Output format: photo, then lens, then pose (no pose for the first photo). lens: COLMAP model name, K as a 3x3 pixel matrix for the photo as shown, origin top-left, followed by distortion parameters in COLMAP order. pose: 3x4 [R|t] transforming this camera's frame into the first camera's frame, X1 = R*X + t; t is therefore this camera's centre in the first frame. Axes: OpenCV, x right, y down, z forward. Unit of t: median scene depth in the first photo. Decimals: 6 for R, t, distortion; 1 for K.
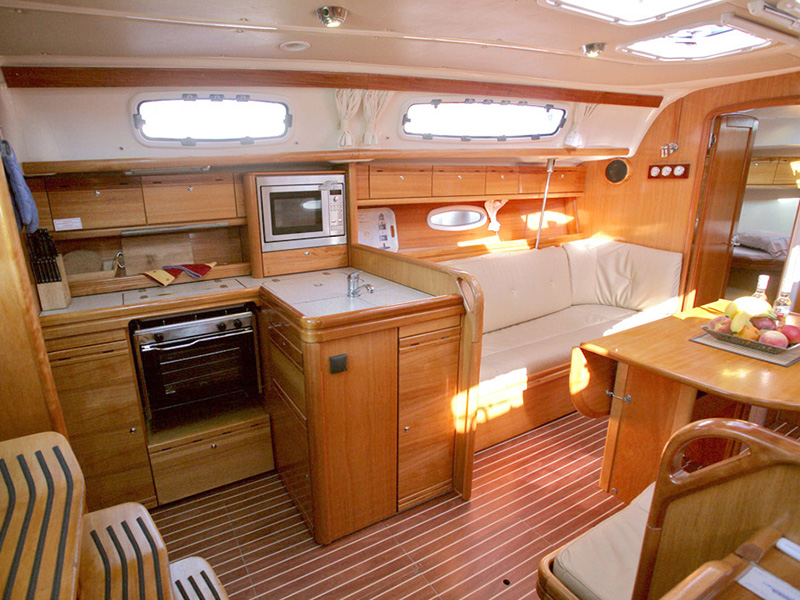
lens RADIAL K [[428.9, 0, 354.0], [0, 428.9, 301.2], [0, 0, 1]] dist [-0.082376, 0.032870]
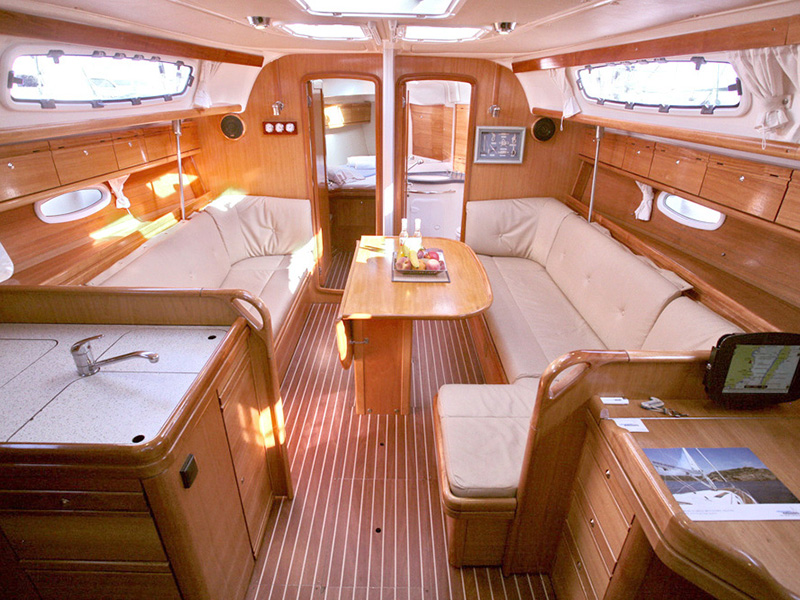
lens RADIAL K [[441.5, 0, 400.0], [0, 441.5, 300.0], [0, 0, 1]] dist [-0.073555, 0.040171]
pose [[0.455836, -0.353129, 0.817015, -0.212913], [0.219360, 0.934186, 0.281385, -0.148460], [-0.862609, 0.050955, 0.503298, 0.168236]]
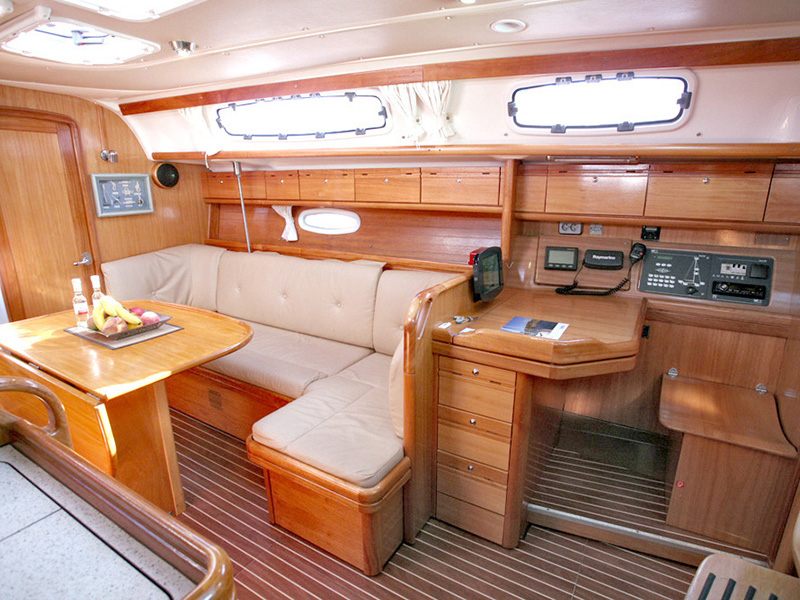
lens RADIAL K [[441.5, 0, 400.0], [0, 441.5, 300.0], [0, 0, 1]] dist [-0.073555, 0.040171]
pose [[-0.516095, -0.198190, 0.833287, -0.230023], [0.252890, 0.894234, 0.369313, -0.135205], [-0.818347, 0.401331, -0.411389, 0.502736]]
